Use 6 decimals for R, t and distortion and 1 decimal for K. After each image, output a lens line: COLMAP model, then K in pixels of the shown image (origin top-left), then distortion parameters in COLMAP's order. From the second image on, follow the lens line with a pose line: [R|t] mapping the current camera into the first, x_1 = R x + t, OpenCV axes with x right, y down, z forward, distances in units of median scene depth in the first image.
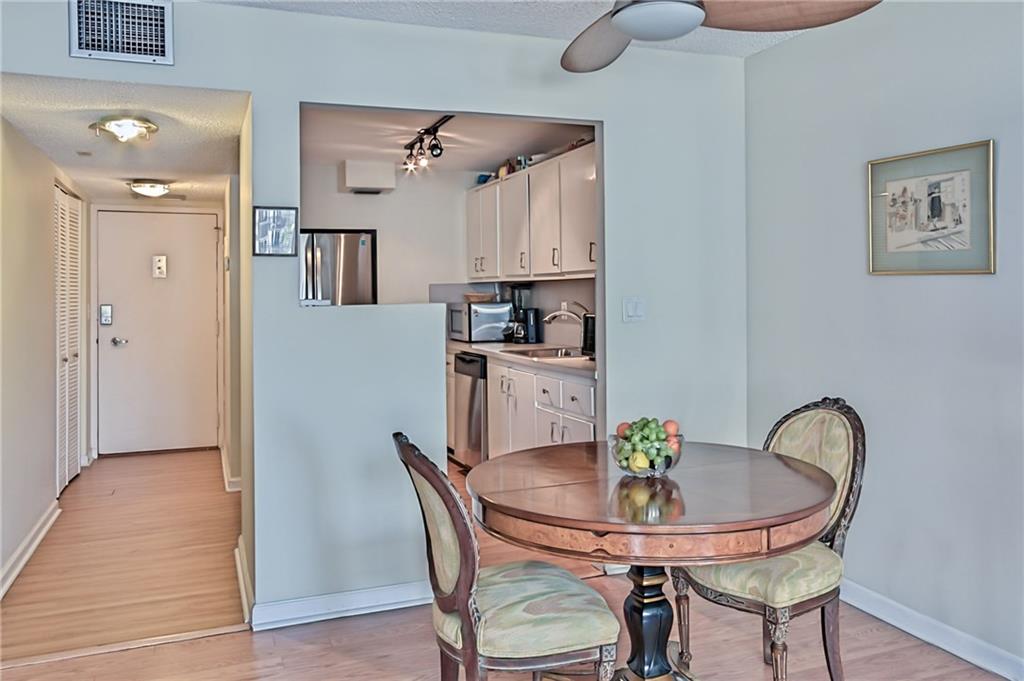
lens RADIAL K [[835.0, 0, 516.7], [0, 835.0, 291.8], [0, 0, 1]] dist [-0.011139, -0.000378]
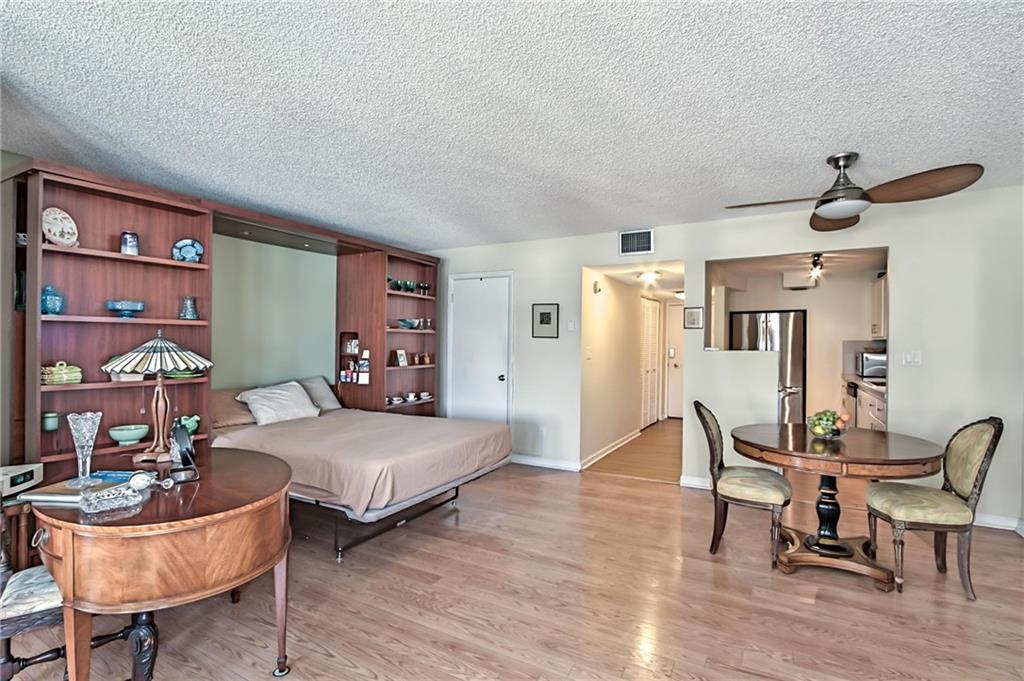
lens RADIAL K [[475.1, 0, 512.0], [0, 475.1, 340.5], [0, 0, 1]] dist [-0.000586, 0.000035]
pose [[0.634774, 0.010943, -0.772620, 0.238159], [-0.013712, 0.999902, 0.002897, -0.003704], [0.772576, 0.008755, 0.634862, -0.134266]]
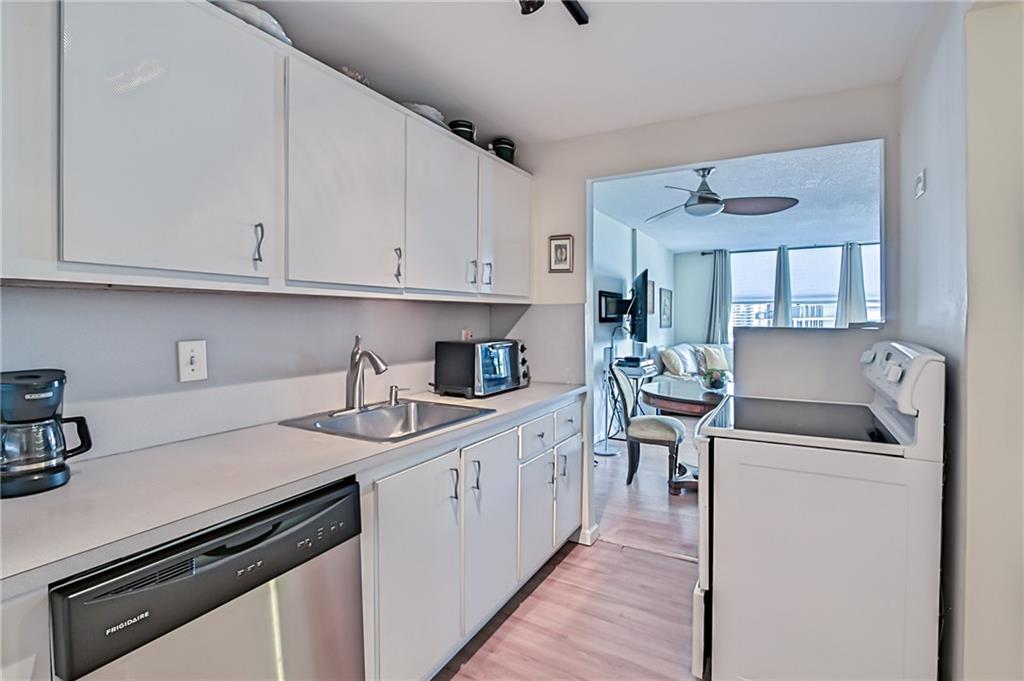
lens RADIAL K [[486.2, 0, 525.0], [0, 486.2, 326.3], [0, 0, 1]] dist [-0.011245, 0.000518]
pose [[-0.647254, -0.001277, 0.762274, -0.261343], [0.008837, 0.999919, 0.009179, 0.002855], [-0.762223, 0.012677, -0.647190, 1.044610]]
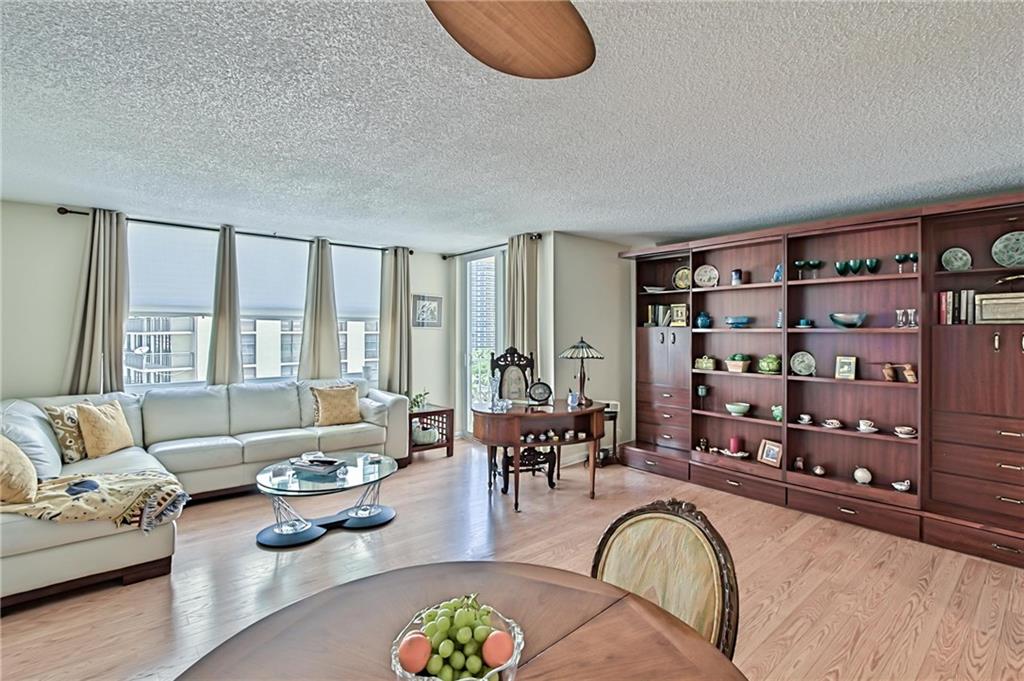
lens RADIAL K [[476.9, 0, 523.3], [0, 476.9, 329.8], [0, 0, 1]] dist [-0.018142, 0.000120]
pose [[-0.938147, 0.003413, -0.346221, 0.099465], [0.004104, 0.999991, -0.001264, -0.018276], [0.346213, -0.002607, -0.938152, 0.579190]]
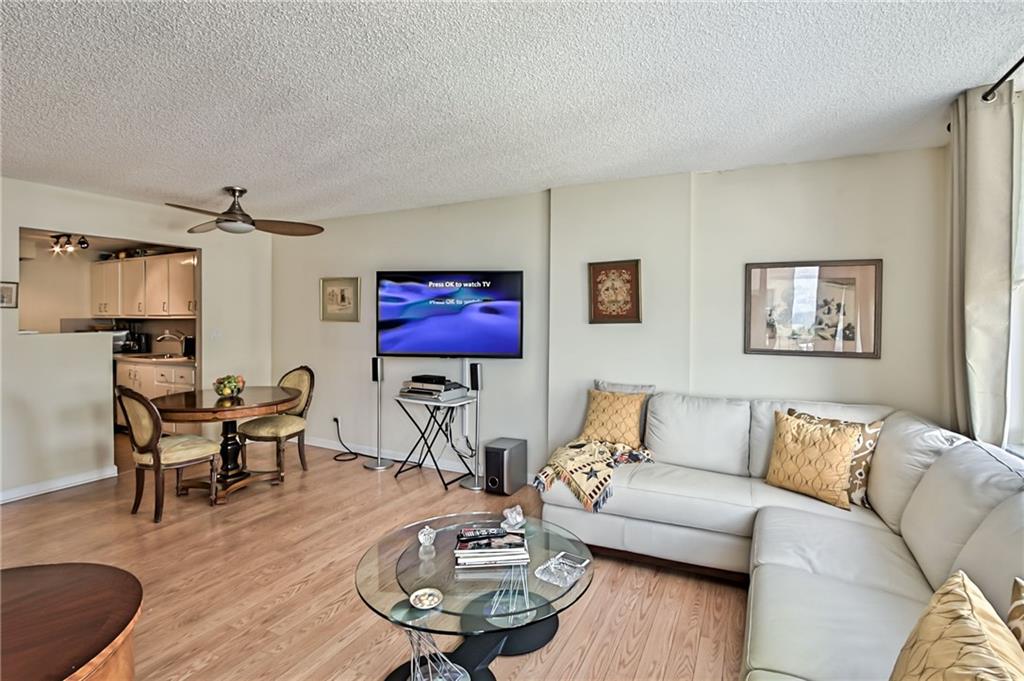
lens RADIAL K [[493.2, 0, 518.5], [0, 493.2, 320.9], [0, 0, 1]] dist [-0.004357, -0.000756]
pose [[0.745803, 0.009495, 0.666099, -0.090712], [-0.009988, 0.999945, -0.003071, -0.012514], [-0.666092, -0.004363, 0.745857, -0.348592]]
